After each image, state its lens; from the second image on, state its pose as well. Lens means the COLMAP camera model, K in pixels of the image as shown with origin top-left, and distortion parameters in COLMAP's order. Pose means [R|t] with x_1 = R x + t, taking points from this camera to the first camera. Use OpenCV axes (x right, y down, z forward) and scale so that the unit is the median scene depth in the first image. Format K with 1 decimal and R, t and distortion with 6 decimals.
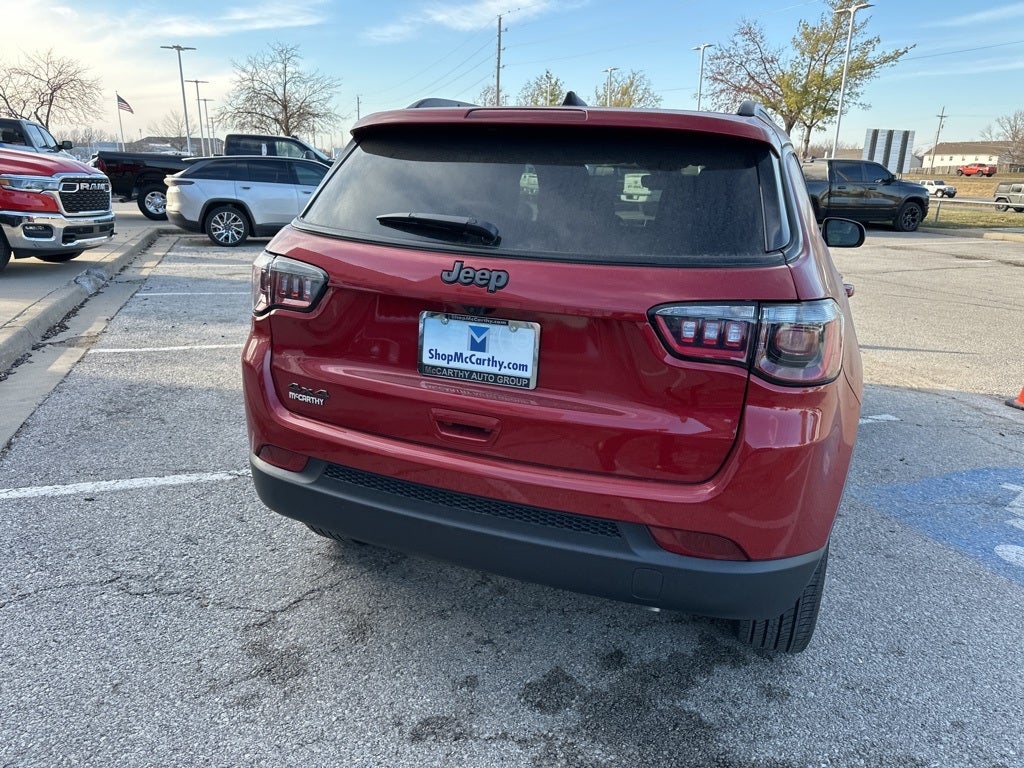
lens RADIAL K [[720.6, 0, 509.7], [0, 720.6, 385.9], [0, 0, 1]] dist [0.031763, -0.036663]
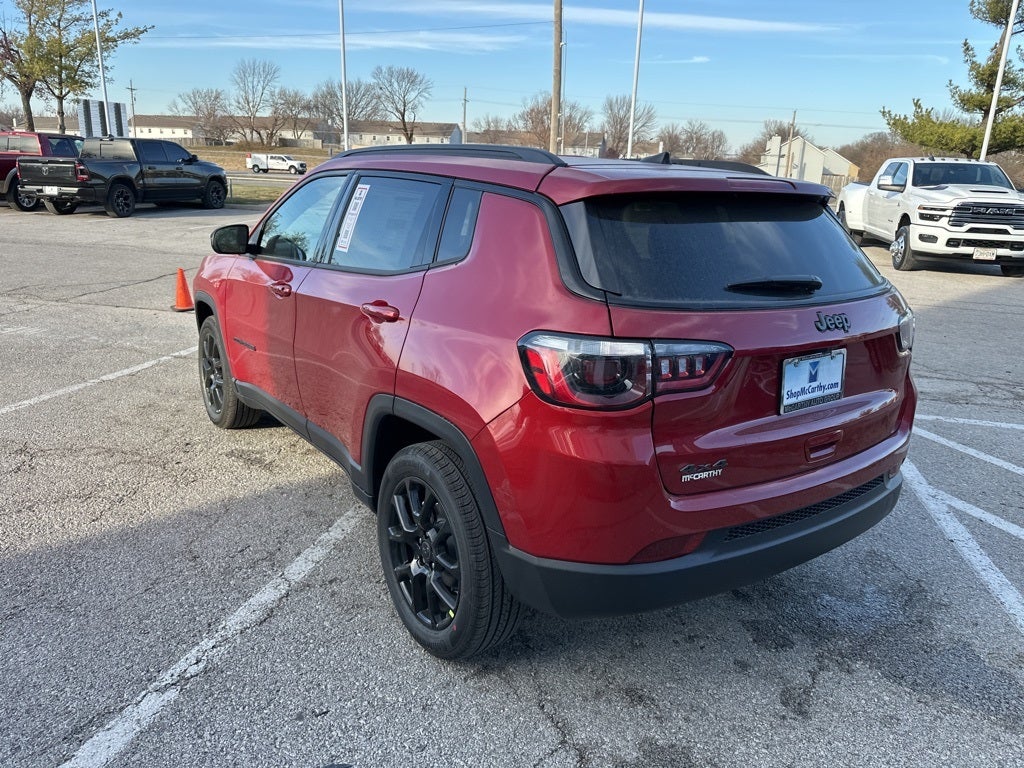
lens RADIAL K [[720.6, 0, 504.7], [0, 720.6, 379.7], [0, 0, 1]] dist [0.031763, -0.036663]
pose [[0.563376, -0.239354, 0.790770, -0.119268], [0.215552, 0.966550, 0.138992, -0.030596], [-0.797587, 0.092147, 0.596124, 0.062707]]
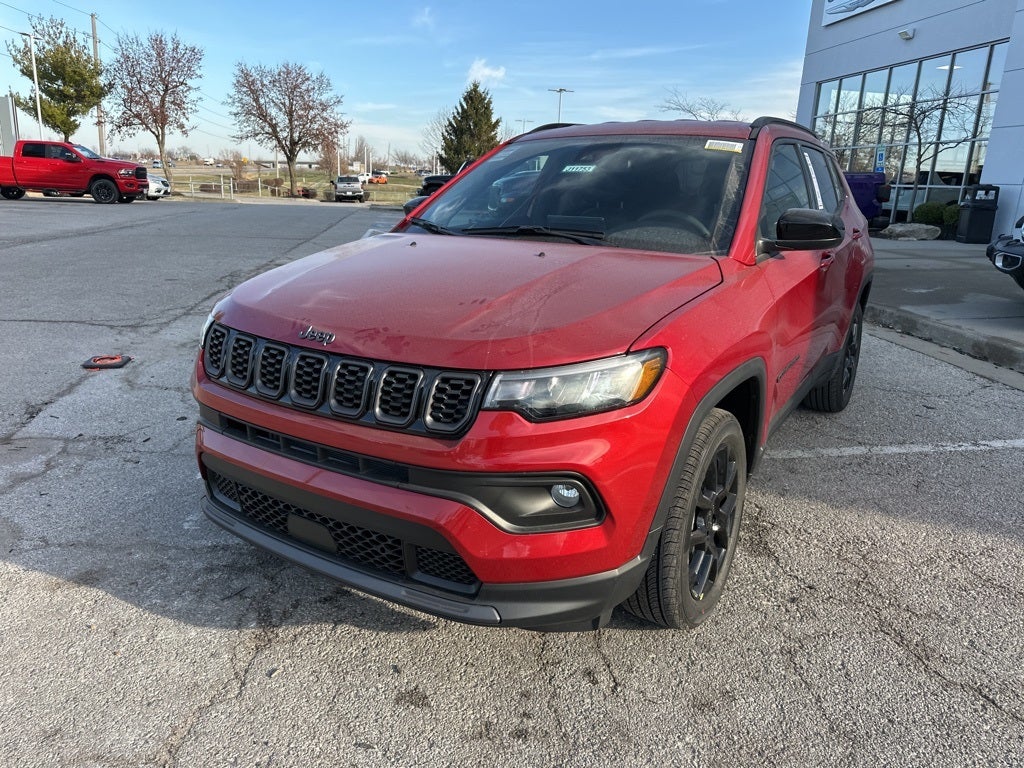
lens RADIAL K [[720.6, 0, 510.9], [0, 720.6, 383.8], [0, 0, 1]] dist [0.031763, -0.036663]
pose [[-0.975711, -0.118762, 0.184074, 0.028477], [-0.002384, 0.845992, 0.533190, -0.104784], [-0.219048, 0.519800, -0.825727, 0.376015]]
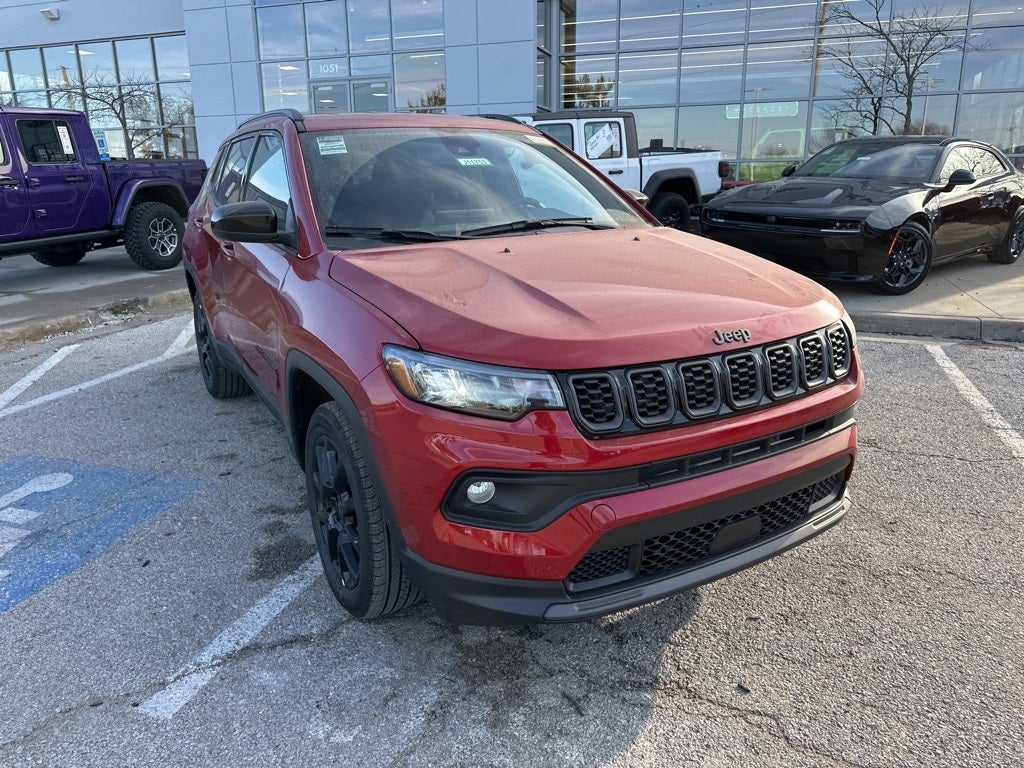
lens RADIAL K [[720.6, 0, 508.6], [0, 720.6, 385.4], [0, 0, 1]] dist [0.031763, -0.036663]
pose [[-0.626992, 0.192635, -0.754833, 0.172307], [-0.229268, 0.880404, 0.415120, -0.084691], [0.744525, 0.433336, -0.507842, 0.325027]]
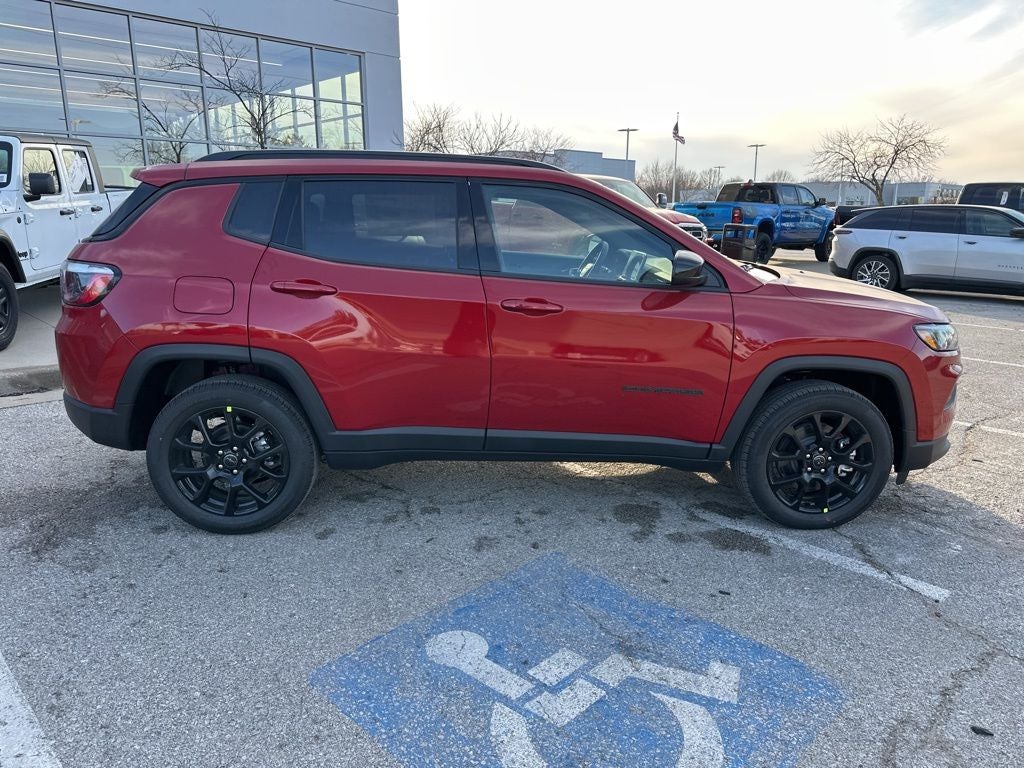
lens RADIAL K [[720.6, 0, 512.0], [0, 720.6, 380.4], [0, 0, 1]] dist [0.031763, -0.036663]
pose [[0.424648, 0.180697, -0.887143, 0.222526], [-0.253009, 0.964525, 0.075351, -0.020746], [0.869288, 0.192457, 0.455301, 0.099457]]
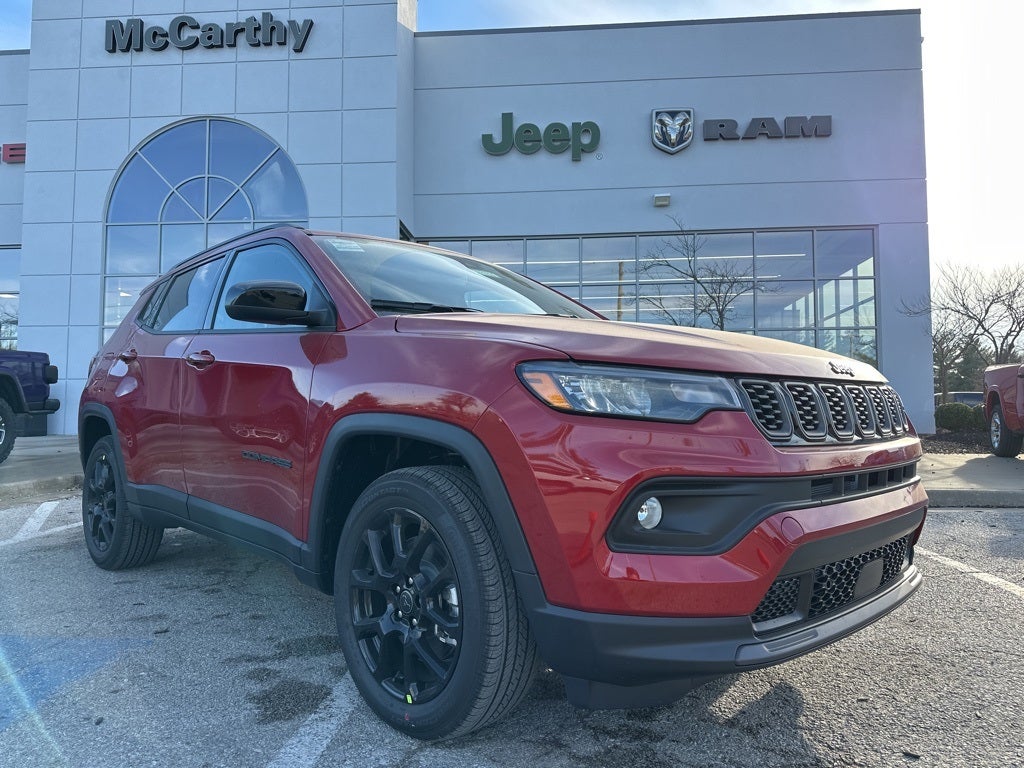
lens RADIAL K [[720.6, 0, 514.7], [0, 720.6, 398.4], [0, 0, 1]] dist [0.031763, -0.036663]
pose [[-0.412396, -0.057641, -0.909179, 0.189130], [-0.271410, 0.960451, 0.062218, -0.045707], [0.869636, 0.272419, -0.411730, 0.297073]]
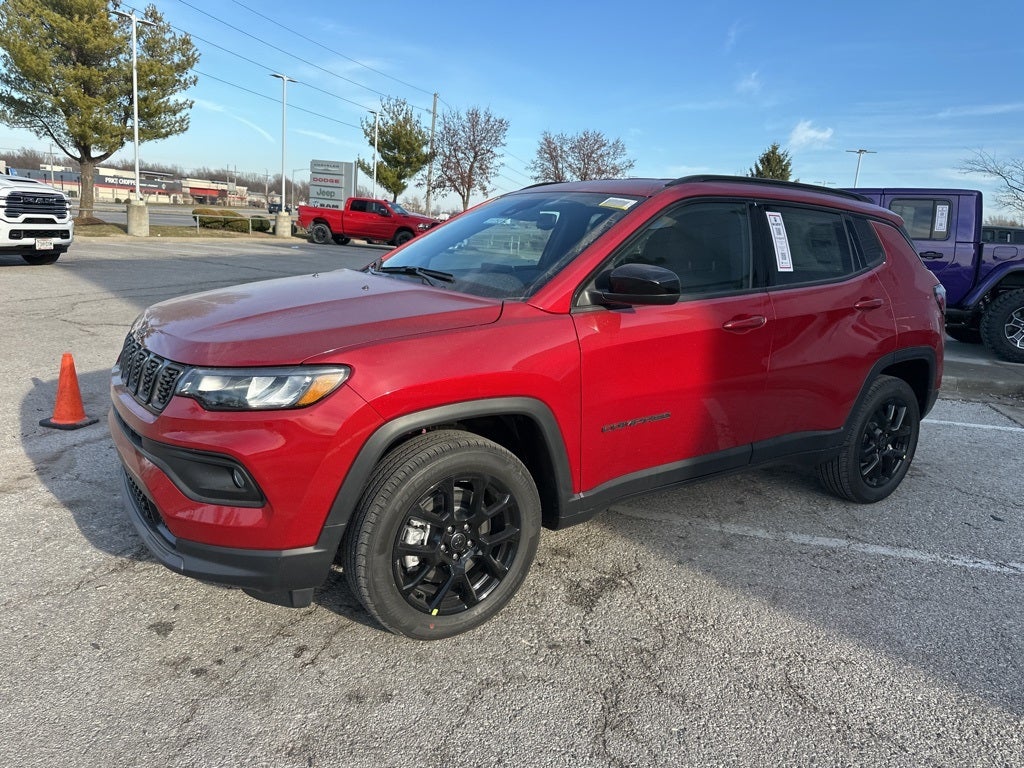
lens RADIAL K [[720.6, 0, 508.9], [0, 720.6, 382.4], [0, 0, 1]] dist [0.031763, -0.036663]
pose [[-0.811517, -0.205991, 0.546816, -0.057010], [0.076877, 0.890030, 0.449374, -0.103333], [-0.579250, 0.406713, -0.706438, 0.354069]]
